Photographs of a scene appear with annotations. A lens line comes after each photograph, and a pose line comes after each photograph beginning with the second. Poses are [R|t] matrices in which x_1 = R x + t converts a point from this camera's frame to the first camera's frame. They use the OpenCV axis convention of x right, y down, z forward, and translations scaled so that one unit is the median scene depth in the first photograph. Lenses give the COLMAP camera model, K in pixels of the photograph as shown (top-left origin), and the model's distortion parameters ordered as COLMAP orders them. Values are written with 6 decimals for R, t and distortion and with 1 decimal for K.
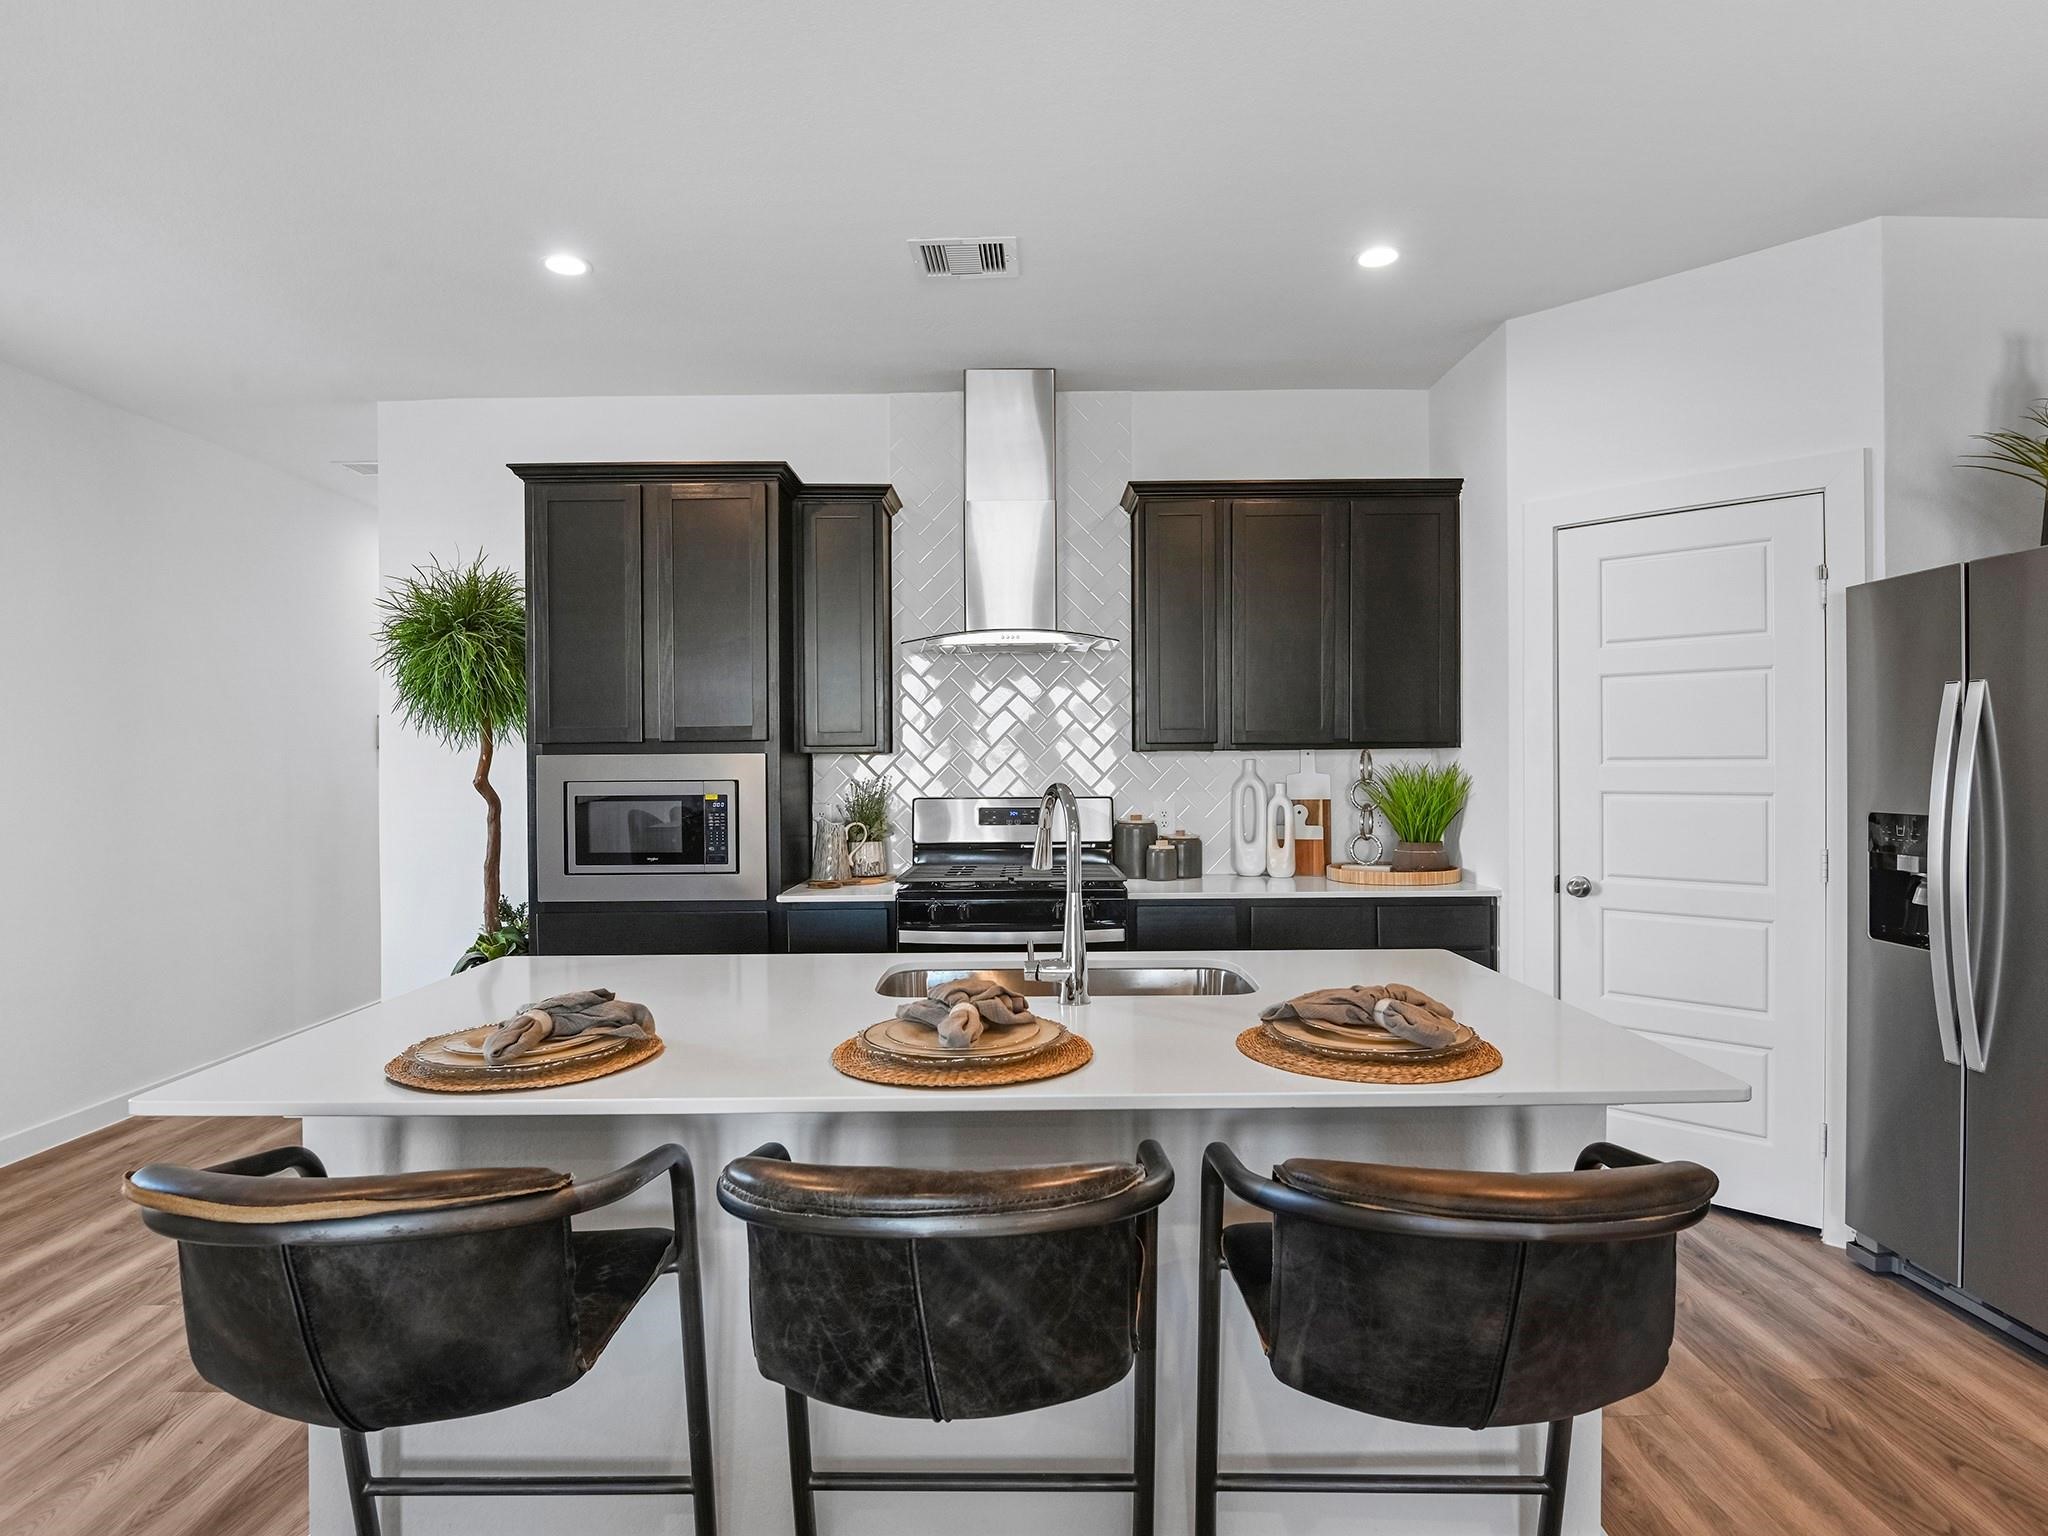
lens RADIAL K [[1163.0, 0, 1024.0], [0, 1163.0, 768.0], [0, 0, 1]] dist [-0.008651, -0.018441]
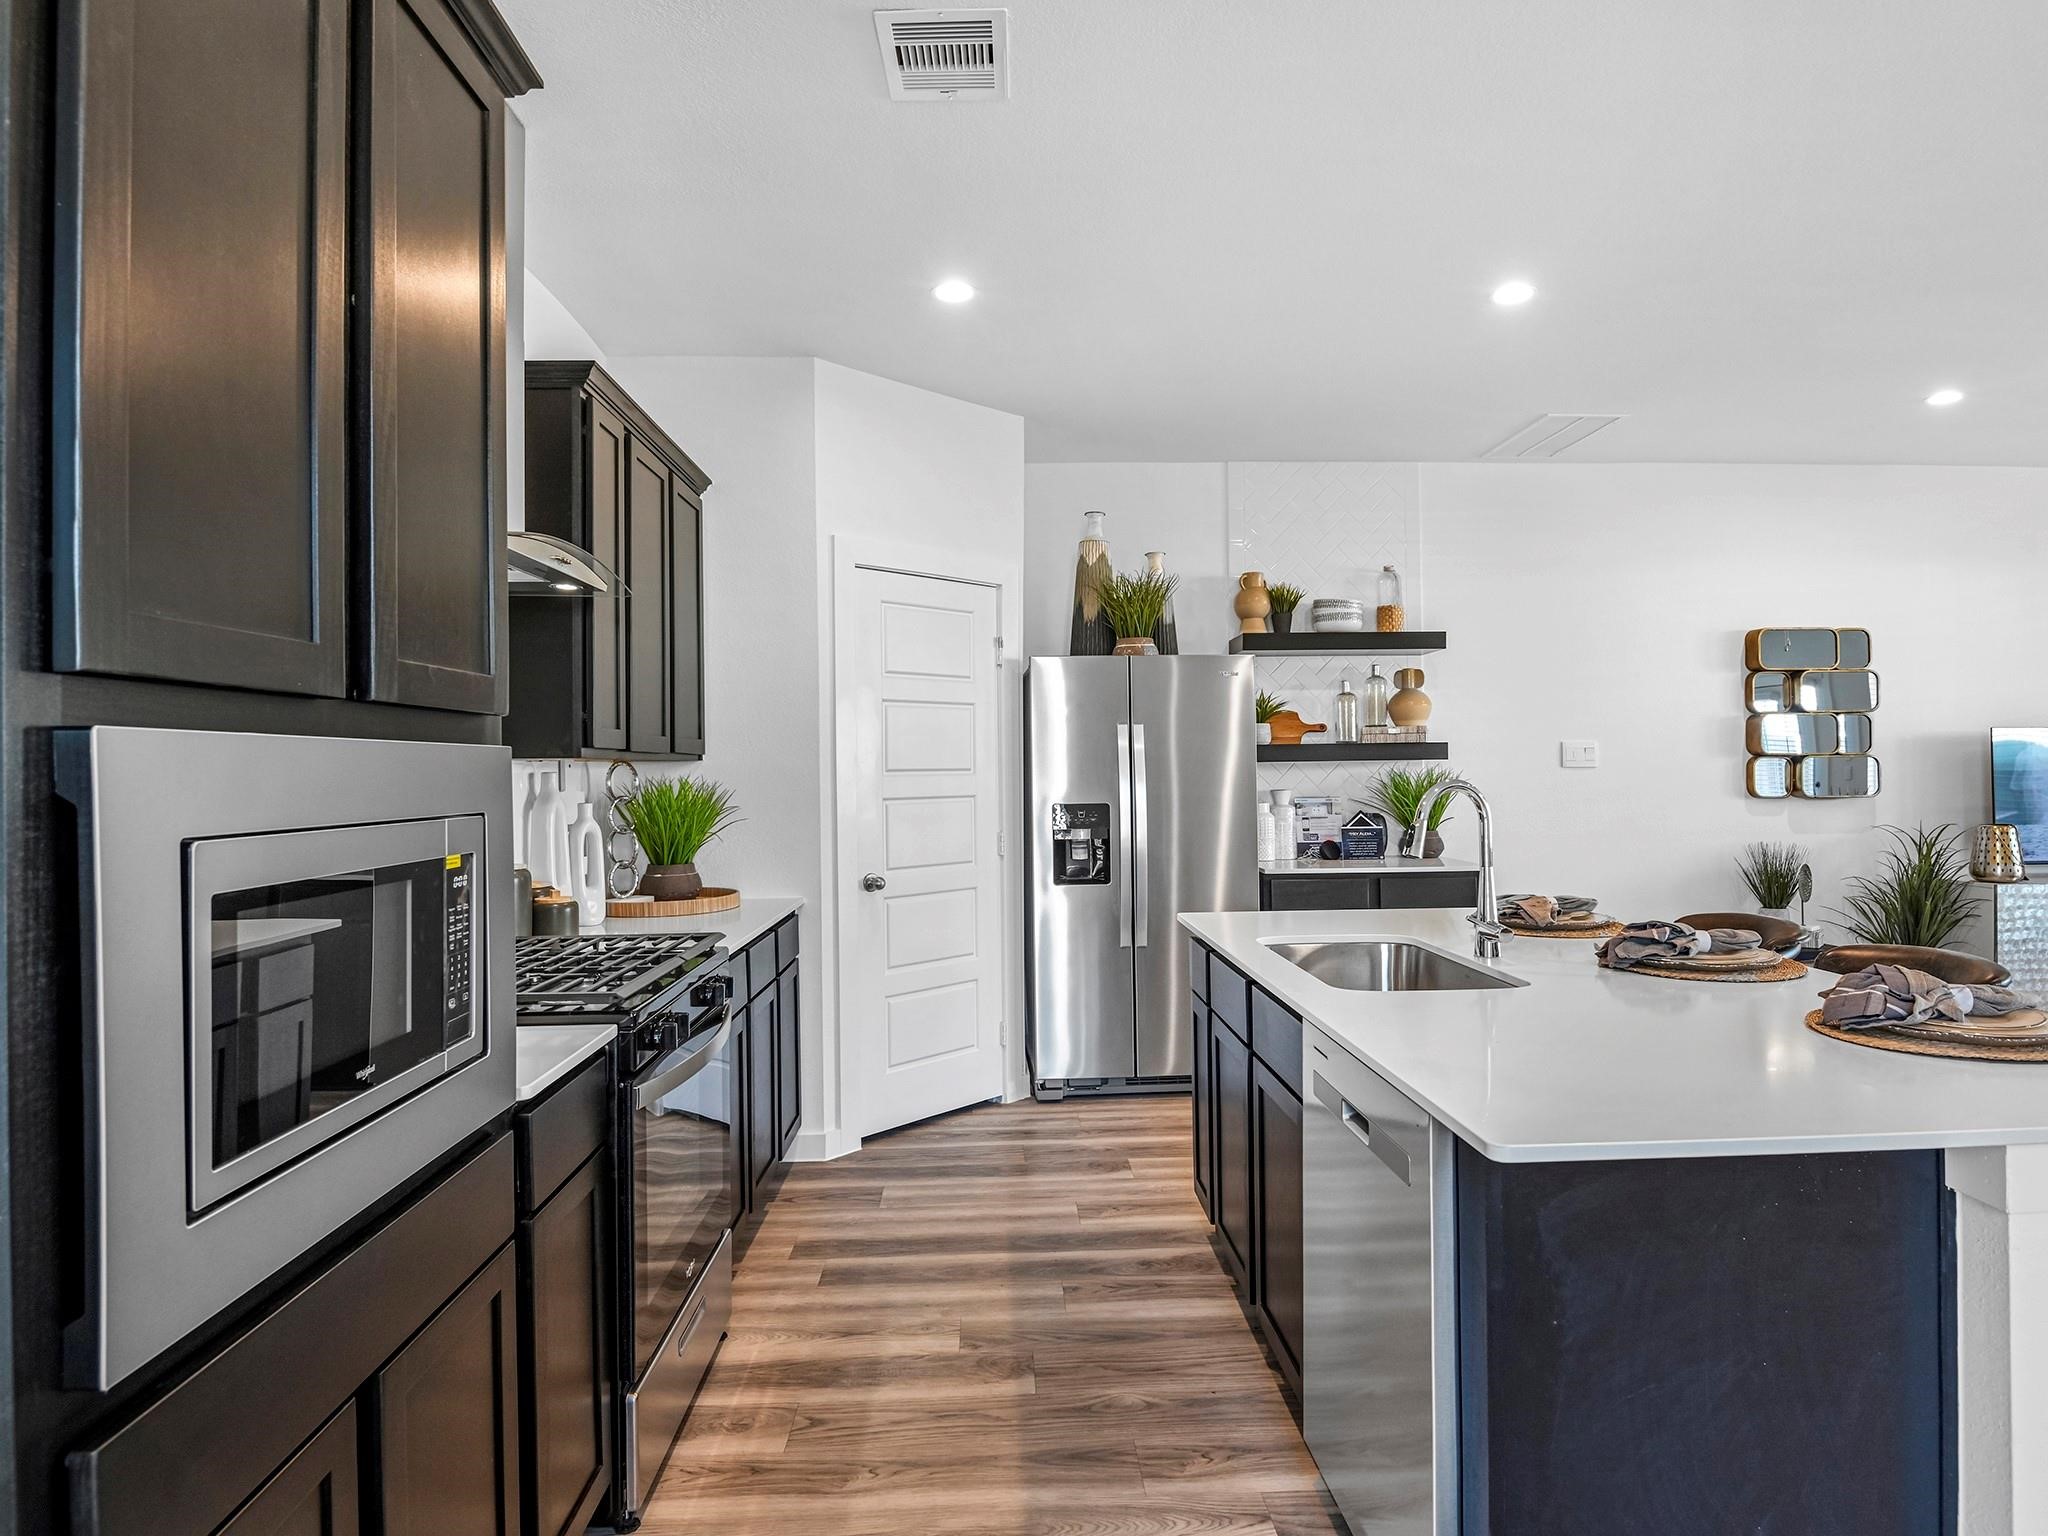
lens RADIAL K [[1163.0, 0, 1024.0], [0, 1163.0, 768.0], [0, 0, 1]] dist [-0.008651, -0.018441]
pose [[-0.031035, 0.009684, 0.999471, -0.598195], [0.017004, 0.999813, -0.009159, 0.002447], [-0.999374, 0.016711, -0.031194, 0.780618]]
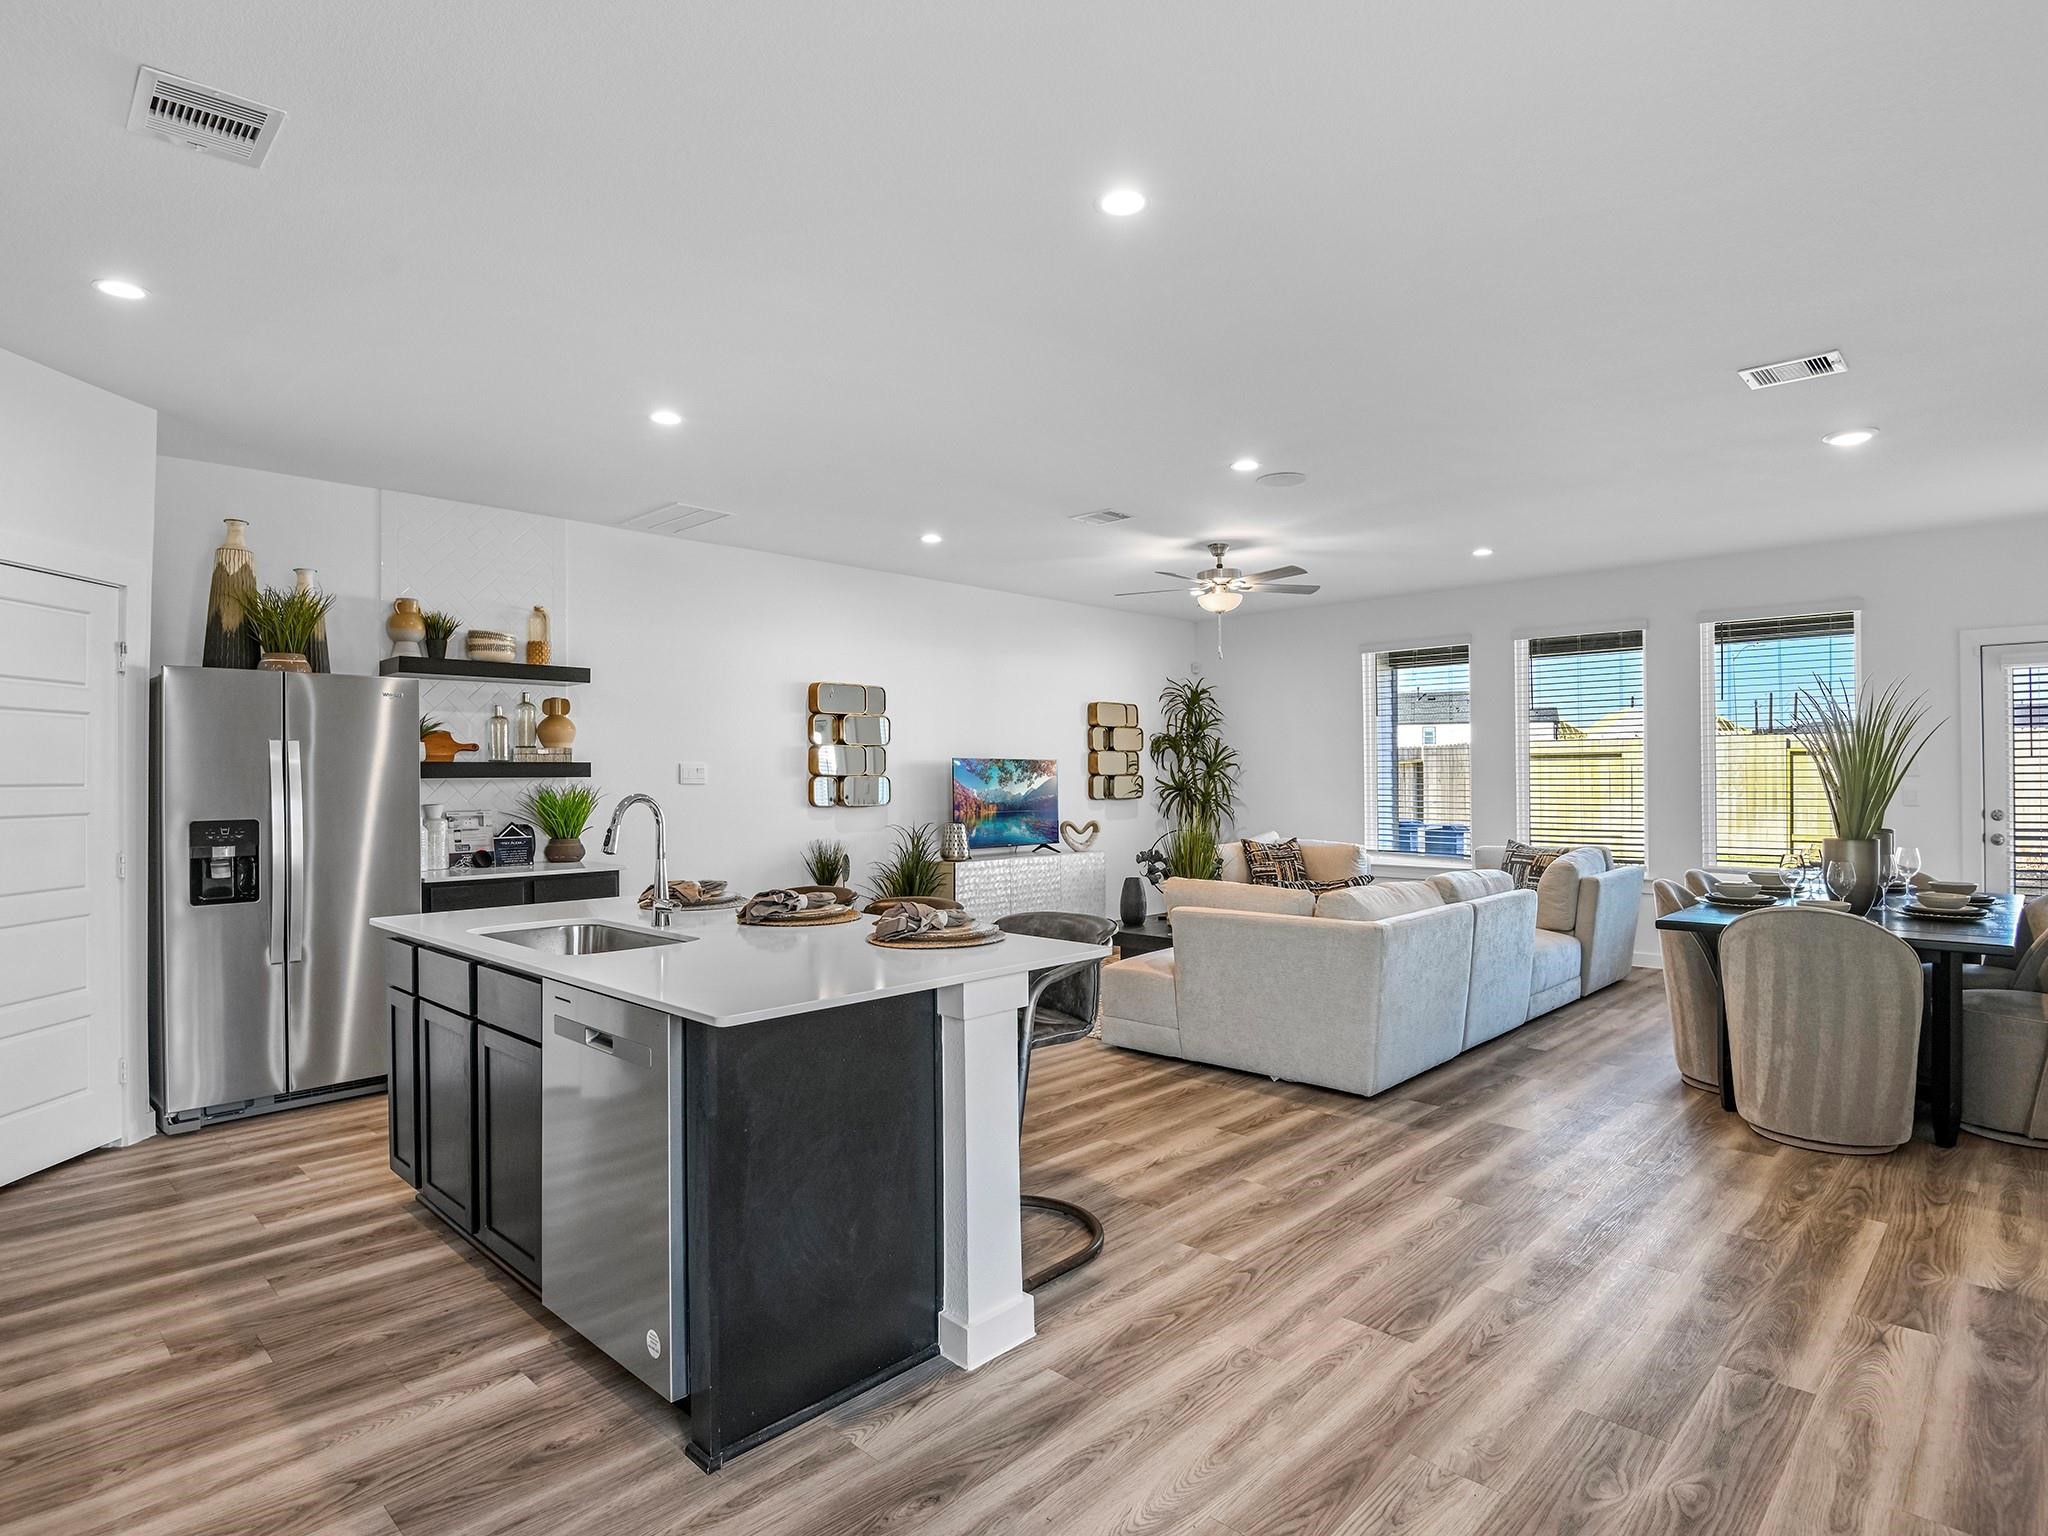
lens RADIAL K [[1104.3, 0, 1024.0], [0, 1104.3, 768.0], [0, 0, 1]] dist [0.000509, -0.019849]
pose [[-0.716973, 0.017518, 0.696881, -0.733306], [0.015216, 0.999839, -0.009479, -0.000439], [-0.696935, 0.003808, -0.717125, 0.907496]]
